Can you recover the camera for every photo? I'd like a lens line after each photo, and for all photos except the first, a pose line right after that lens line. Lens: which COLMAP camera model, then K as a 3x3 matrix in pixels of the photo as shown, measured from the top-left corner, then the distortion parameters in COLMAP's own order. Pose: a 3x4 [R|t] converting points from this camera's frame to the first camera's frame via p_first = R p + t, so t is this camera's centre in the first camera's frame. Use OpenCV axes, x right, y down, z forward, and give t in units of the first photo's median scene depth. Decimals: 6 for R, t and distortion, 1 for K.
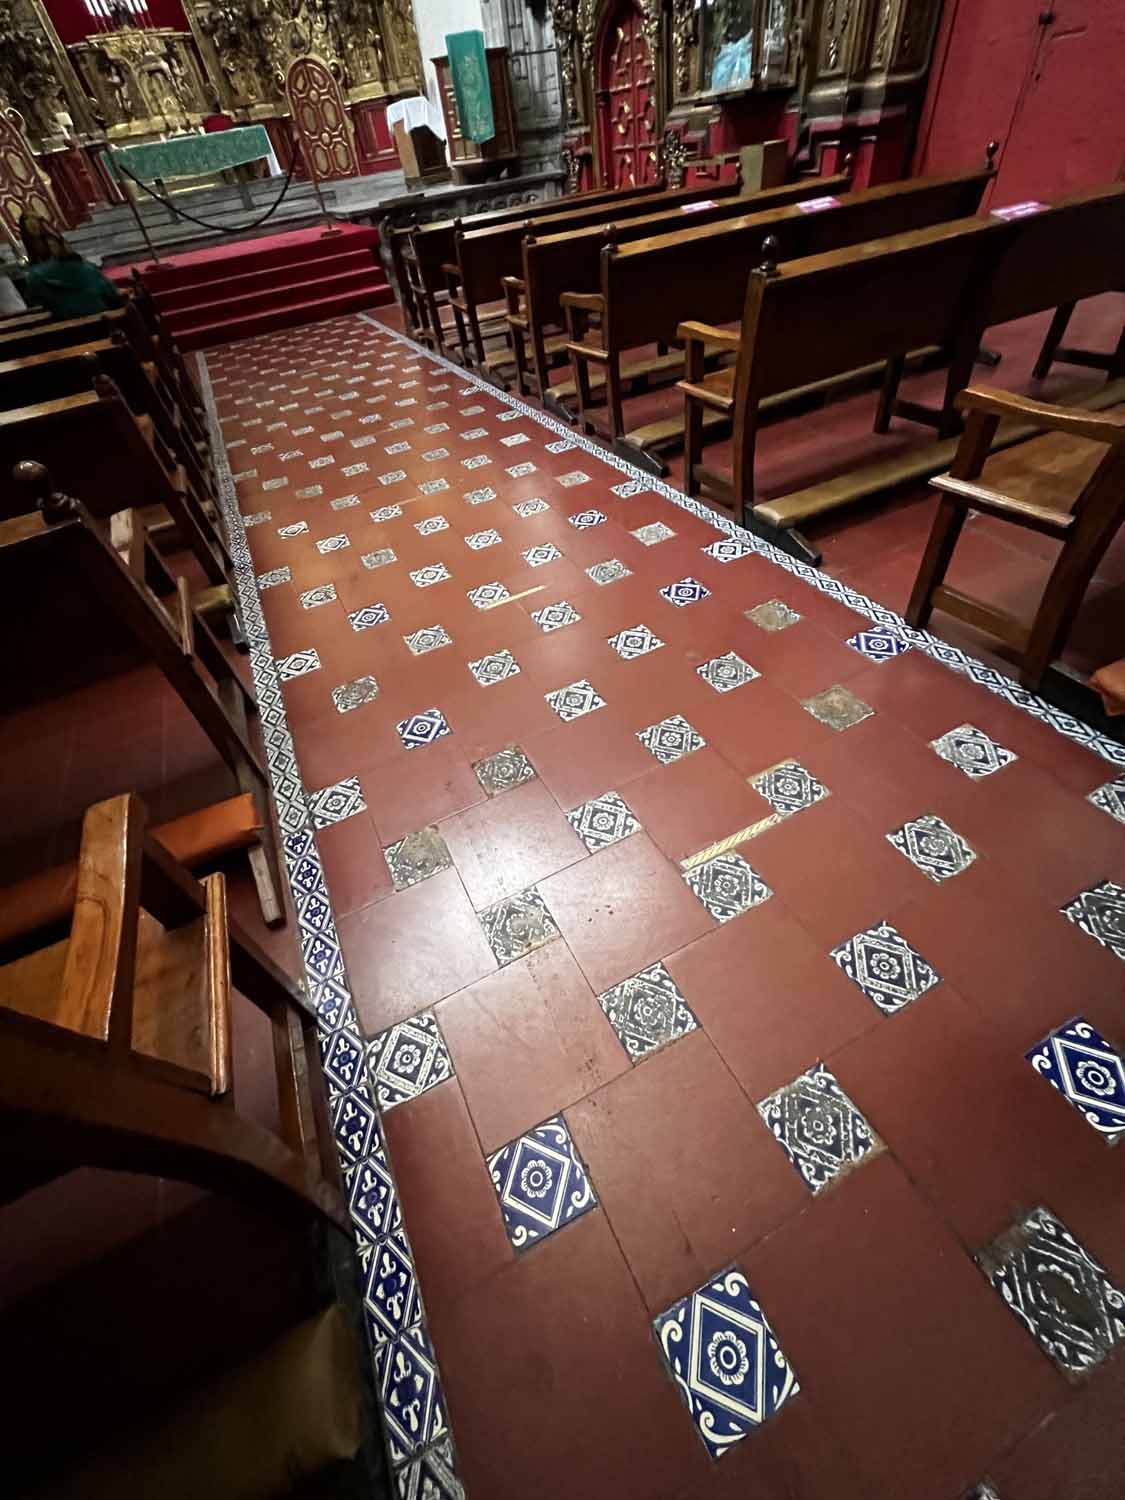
lens RADIAL K [[601.5, 0, 555.4], [0, 601.5, 748.2], [0, 0, 1]] dist [-0.005336, 0.001631]
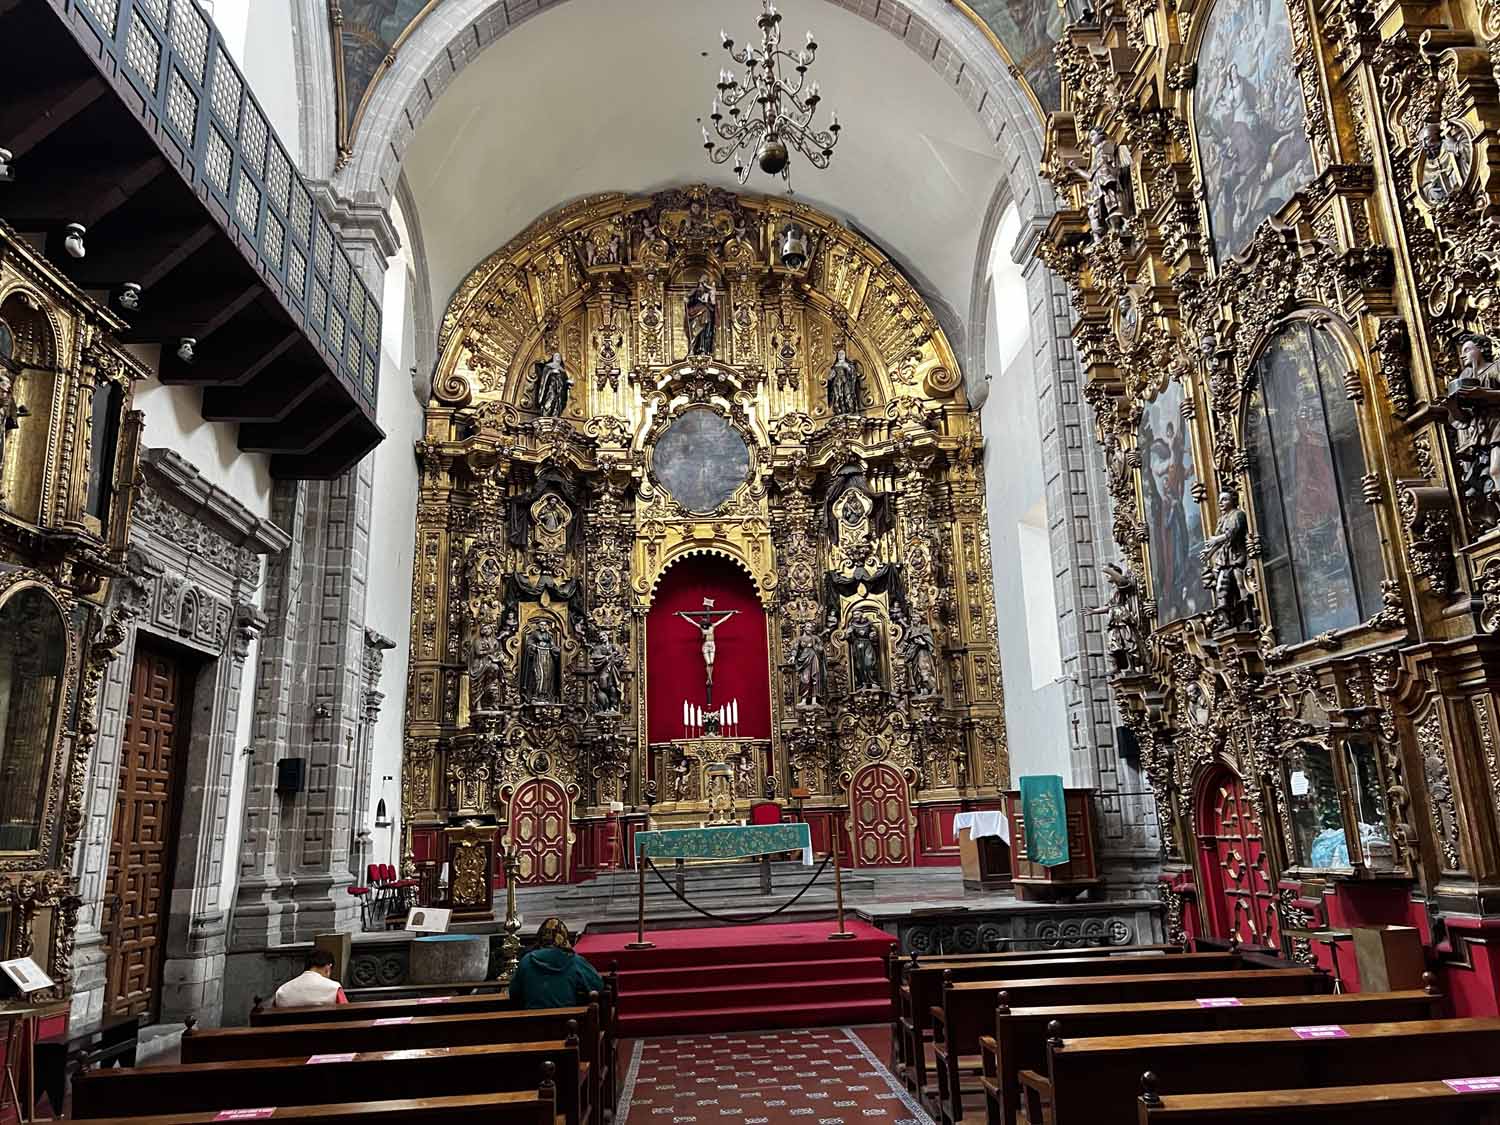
lens RADIAL K [[1119.4, 0, 763.9], [0, 1119.4, 546.9], [0, 0, 1]] dist [0.069382, -0.076255]
pose [[0.923560, -0.012479, -0.383251, 0.177717], [-0.319952, 0.525800, -0.788140, 0.158163], [0.211349, 0.850516, 0.481616, -0.311194]]
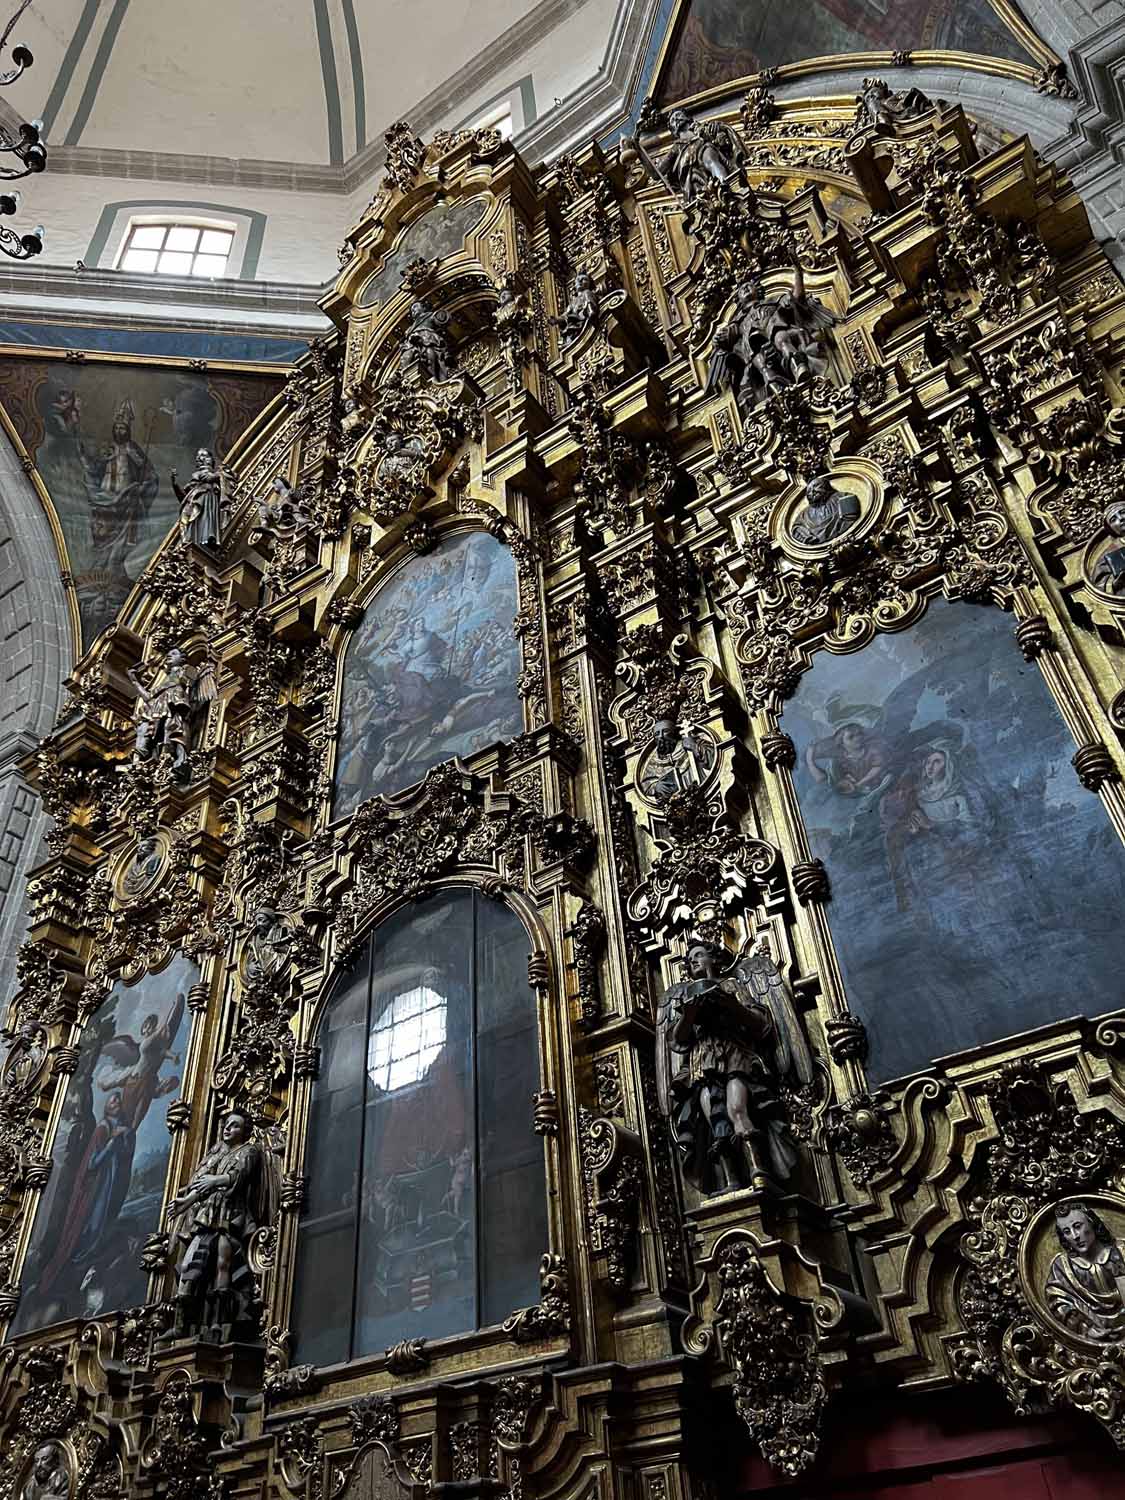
lens RADIAL K [[1119.4, 0, 573.3], [0, 1119.4, 750.9], [0, 0, 1]] dist [0.069382, -0.076255]
pose [[0.863191, 0.366001, 0.347771, -0.151608], [0.333897, 0.102838, -0.936983, -0.415245], [-0.378701, 0.924915, -0.033438, 0.284762]]
